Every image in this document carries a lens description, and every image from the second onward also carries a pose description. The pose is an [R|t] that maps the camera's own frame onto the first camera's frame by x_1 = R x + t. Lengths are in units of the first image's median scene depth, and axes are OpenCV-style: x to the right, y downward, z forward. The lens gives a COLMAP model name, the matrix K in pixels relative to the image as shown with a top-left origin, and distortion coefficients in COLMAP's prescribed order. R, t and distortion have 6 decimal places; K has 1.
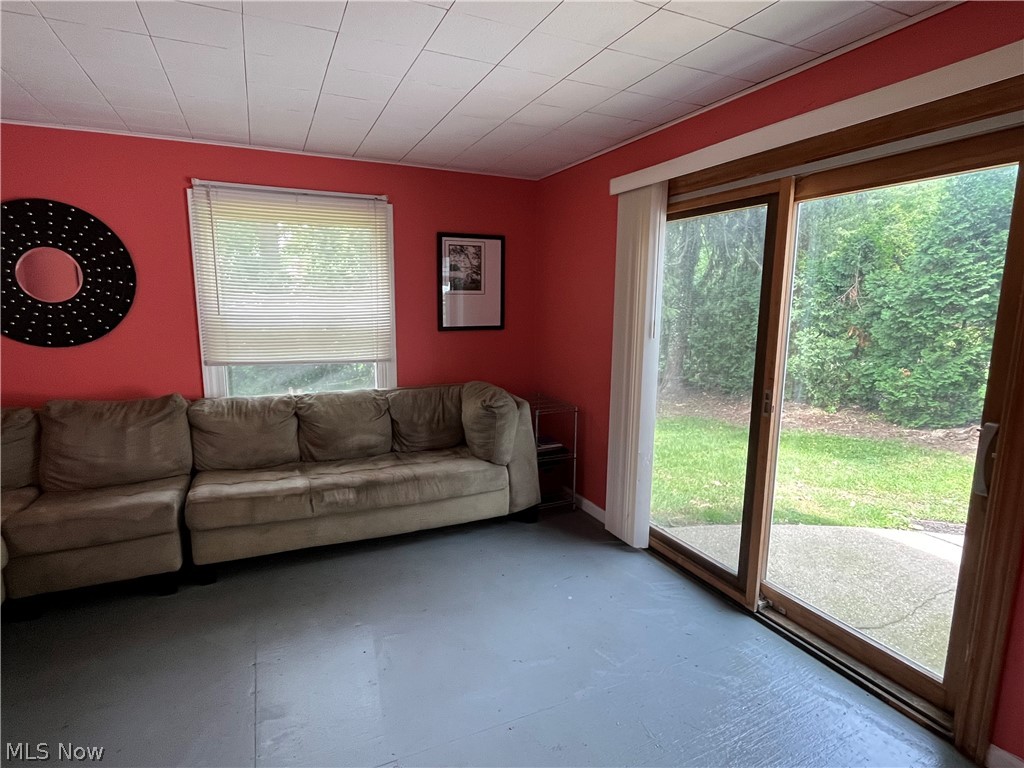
lens RADIAL K [[539.4, 0, 511.1], [0, 539.4, 385.0], [0, 0, 1]] dist [-0.001174, -0.000052]
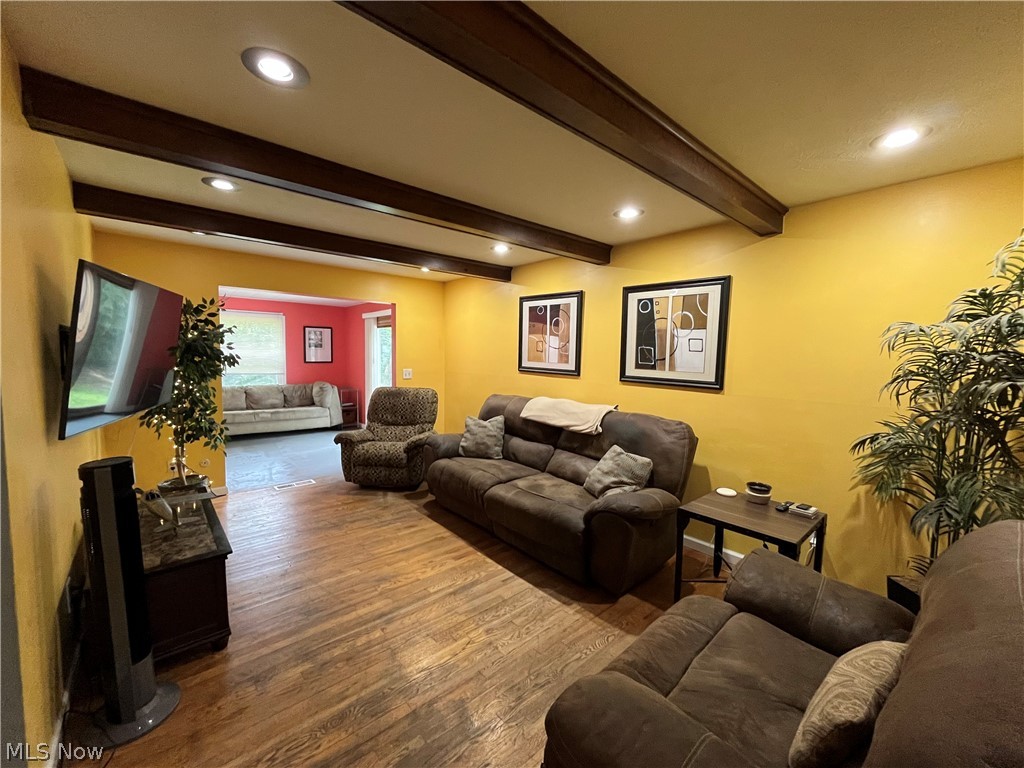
lens RADIAL K [[413.3, 0, 509.5], [0, 413.3, 382.5], [0, 0, 1]] dist [-0.002176, -0.000105]
pose [[0.959369, -0.012582, 0.281873, 0.291702], [0.035361, 0.996490, -0.075872, 0.207694], [-0.279929, 0.082756, 0.956447, -1.356996]]
